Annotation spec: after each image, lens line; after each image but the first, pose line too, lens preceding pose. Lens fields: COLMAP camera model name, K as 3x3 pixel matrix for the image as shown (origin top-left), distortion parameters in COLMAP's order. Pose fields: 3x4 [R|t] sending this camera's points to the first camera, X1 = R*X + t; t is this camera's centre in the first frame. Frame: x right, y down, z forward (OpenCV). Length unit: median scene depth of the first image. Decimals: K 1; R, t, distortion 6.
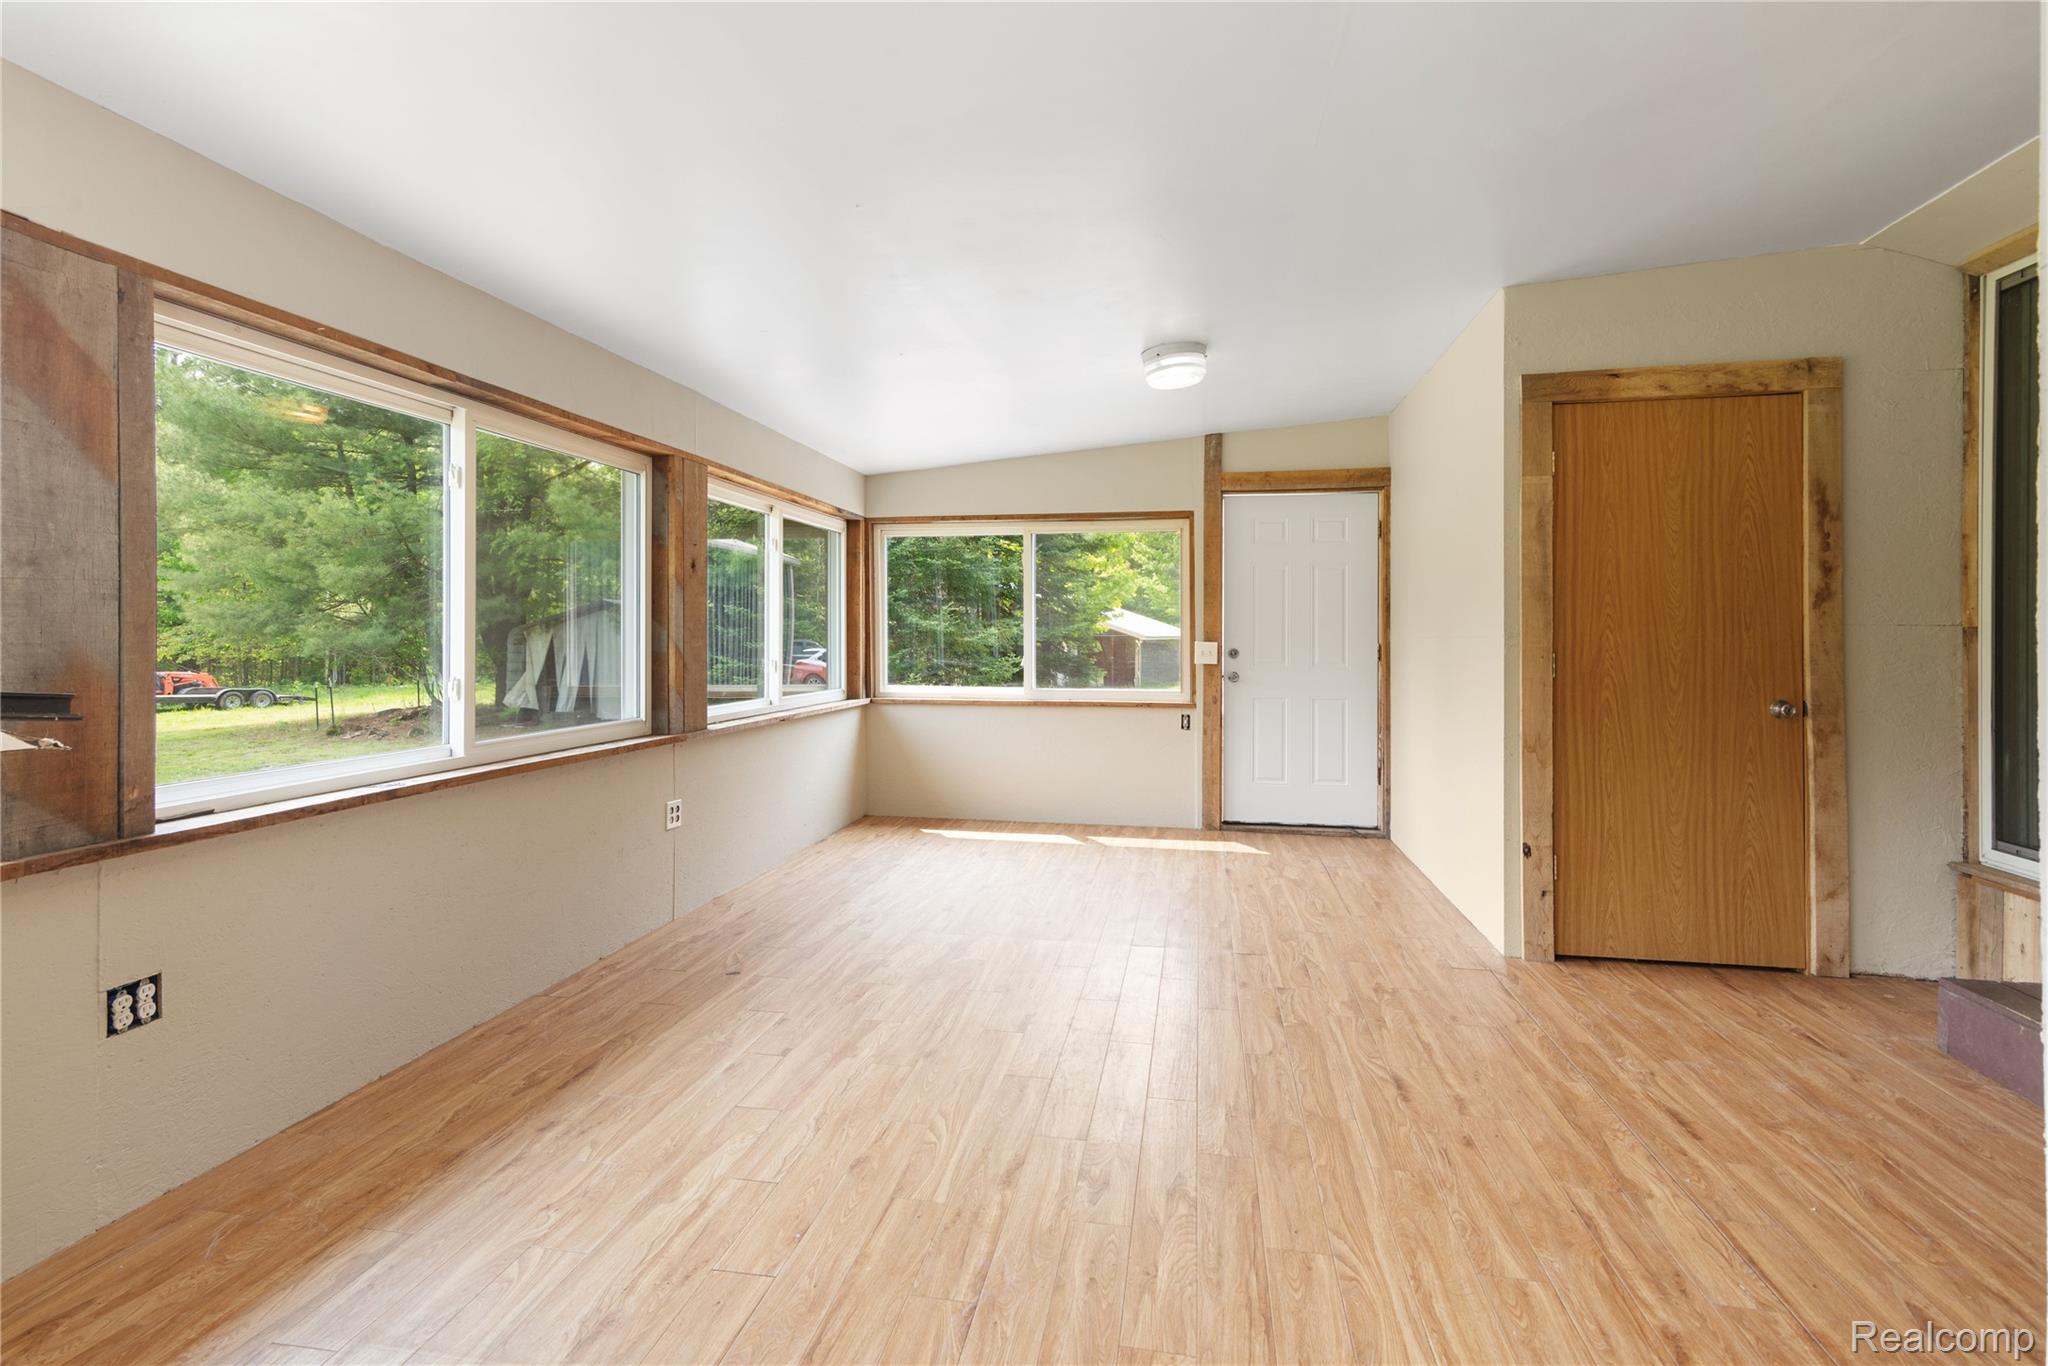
lens RADIAL K [[990.8, 0, 1024.0], [0, 990.8, 683.0], [0, 0, 1]] dist [0.013603, -0.000143]
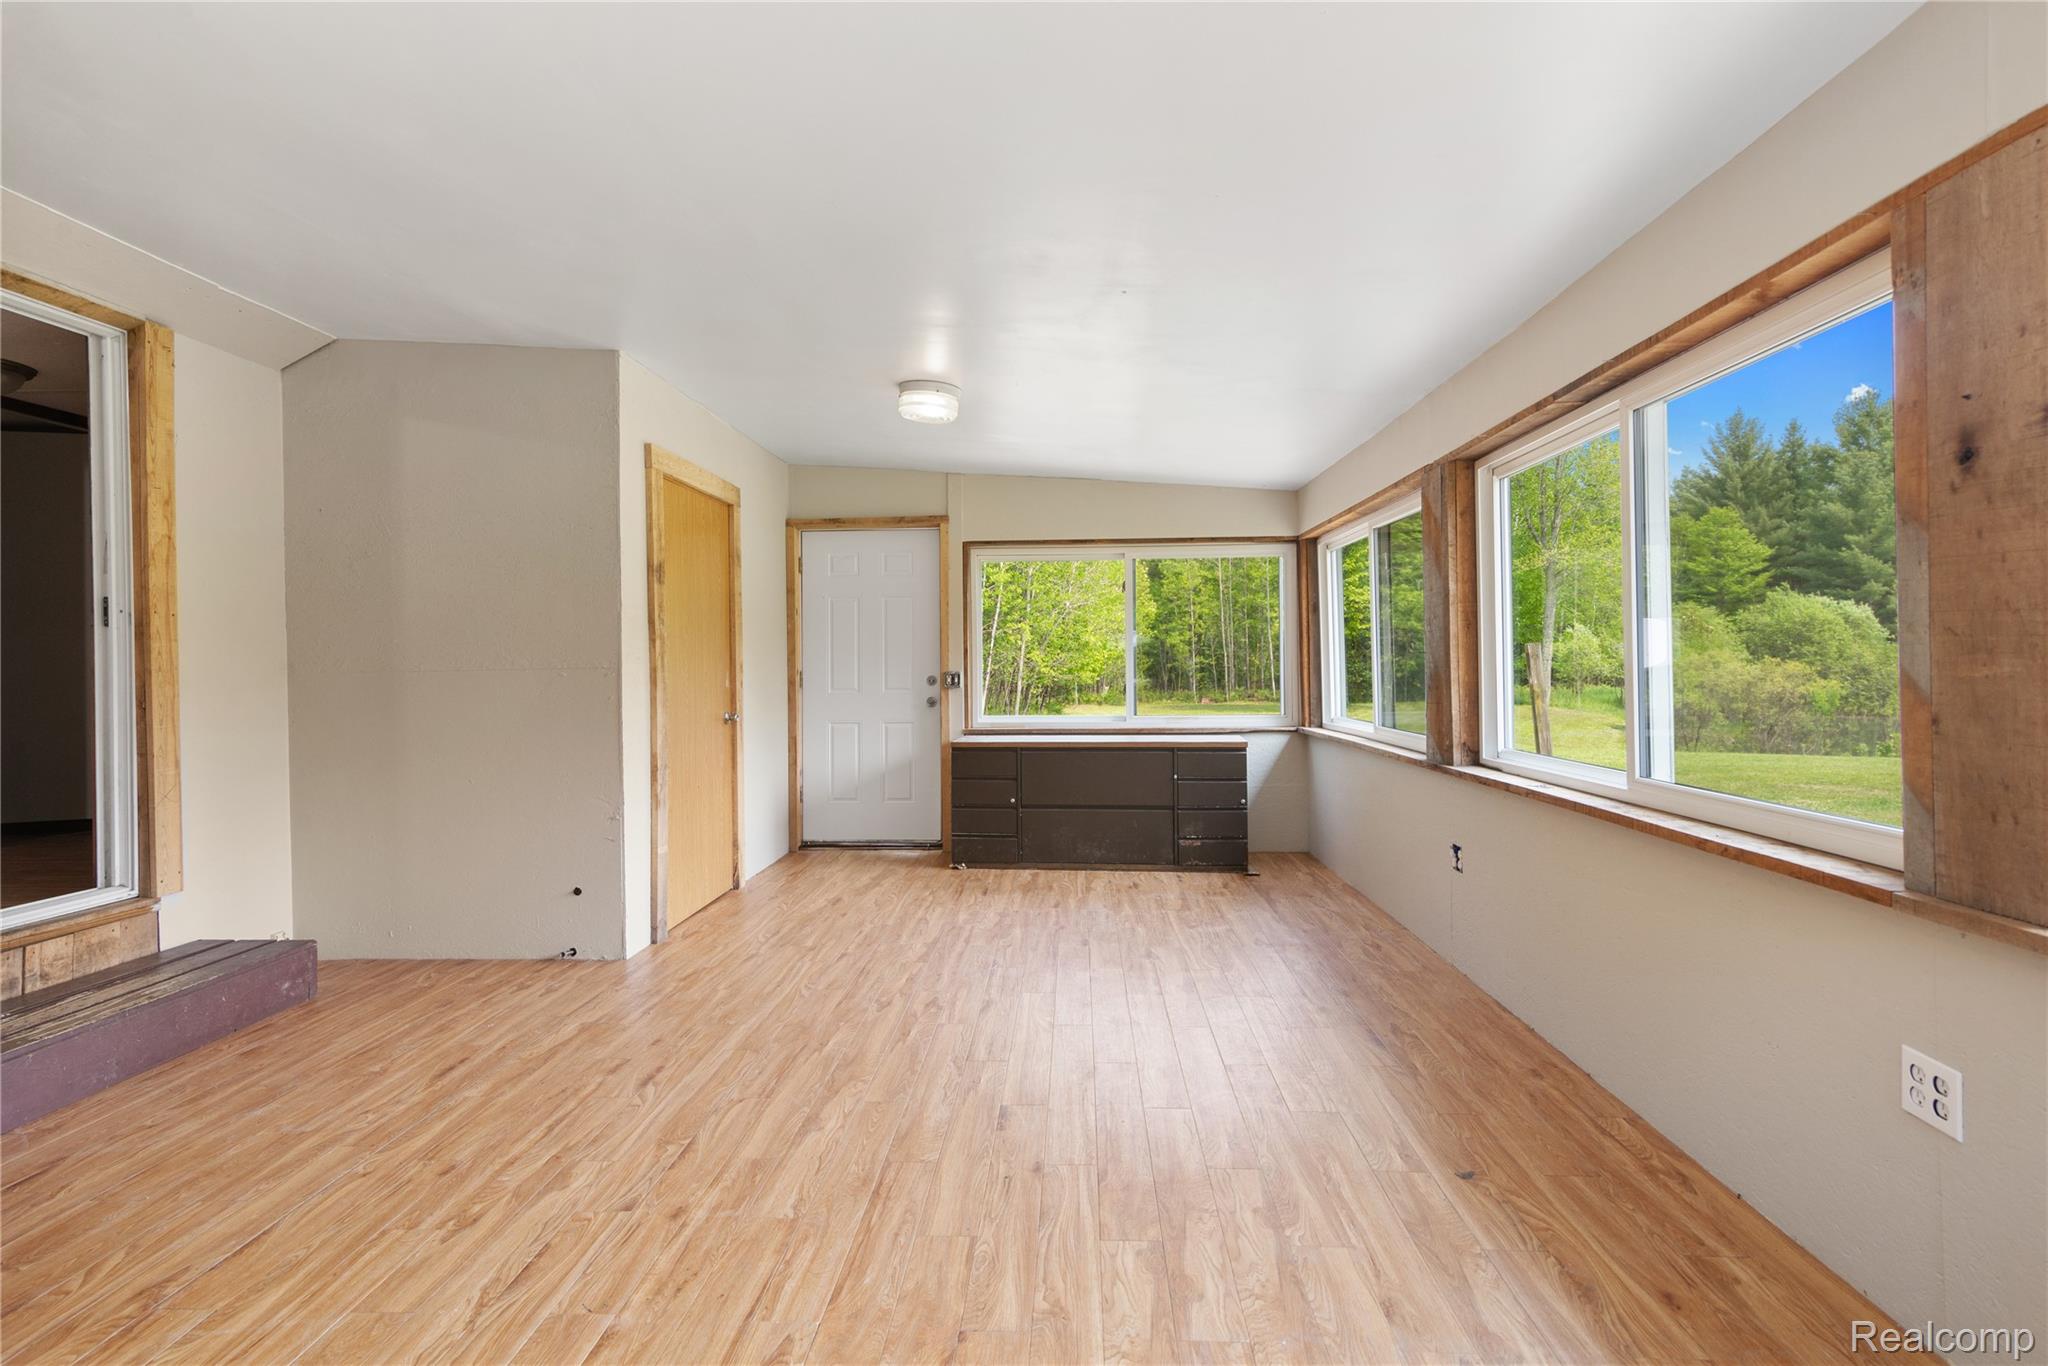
lens RADIAL K [[990.8, 0, 1024.0], [0, 990.8, 683.0], [0, 0, 1]] dist [0.013603, -0.000143]
pose [[-0.992455, 0.016313, -0.121522, 0.092445], [0.008492, 0.997875, 0.064598, -0.097963], [0.122317, 0.063078, -0.990485, 2.095739]]
